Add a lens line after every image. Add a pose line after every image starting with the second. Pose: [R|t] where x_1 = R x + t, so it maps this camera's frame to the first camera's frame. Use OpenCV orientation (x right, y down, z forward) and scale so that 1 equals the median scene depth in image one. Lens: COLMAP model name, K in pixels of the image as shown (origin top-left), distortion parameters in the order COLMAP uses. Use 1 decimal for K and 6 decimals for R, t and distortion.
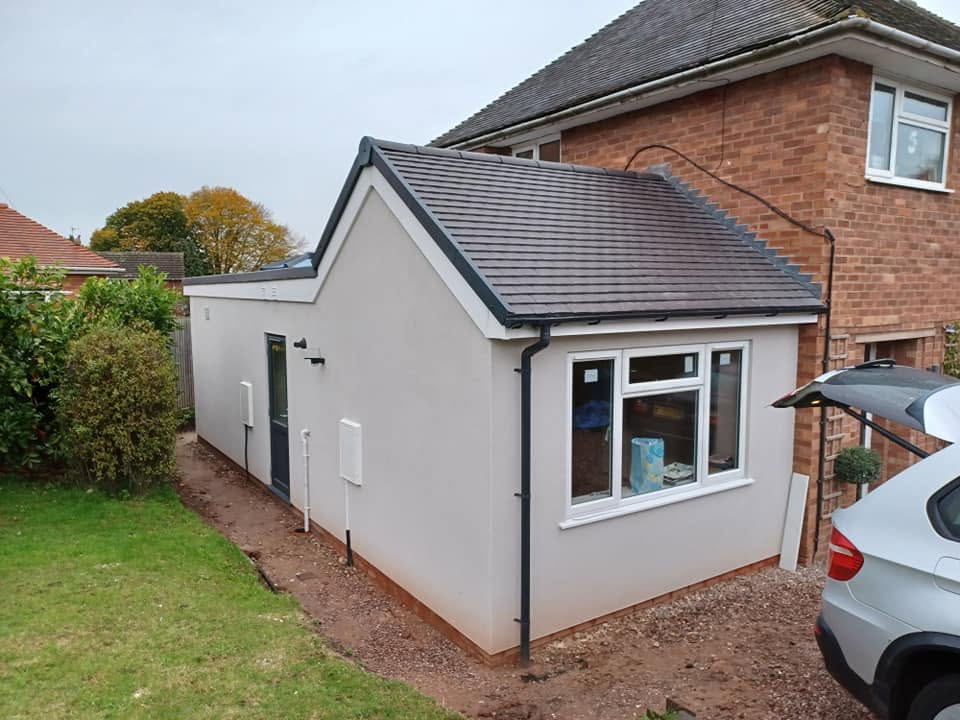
lens RADIAL K [[705.8, 0, 480.0], [0, 705.8, 360.0], [0, 0, 1]] dist [0.036935, 0.000728]
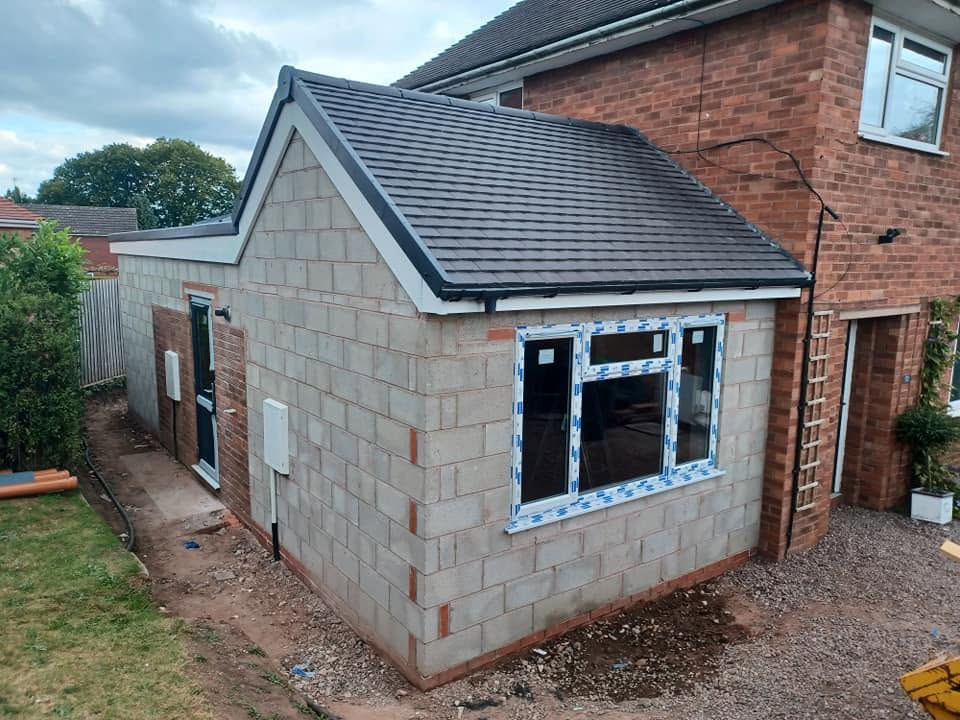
lens RADIAL K [[705.8, 0, 480.0], [0, 705.8, 360.0], [0, 0, 1]] dist [0.036935, 0.000728]
pose [[0.998790, 0.011928, 0.047712, 0.028238], [-0.014342, 0.998618, 0.050567, -0.012432], [-0.047043, -0.051190, 0.997580, 0.116175]]
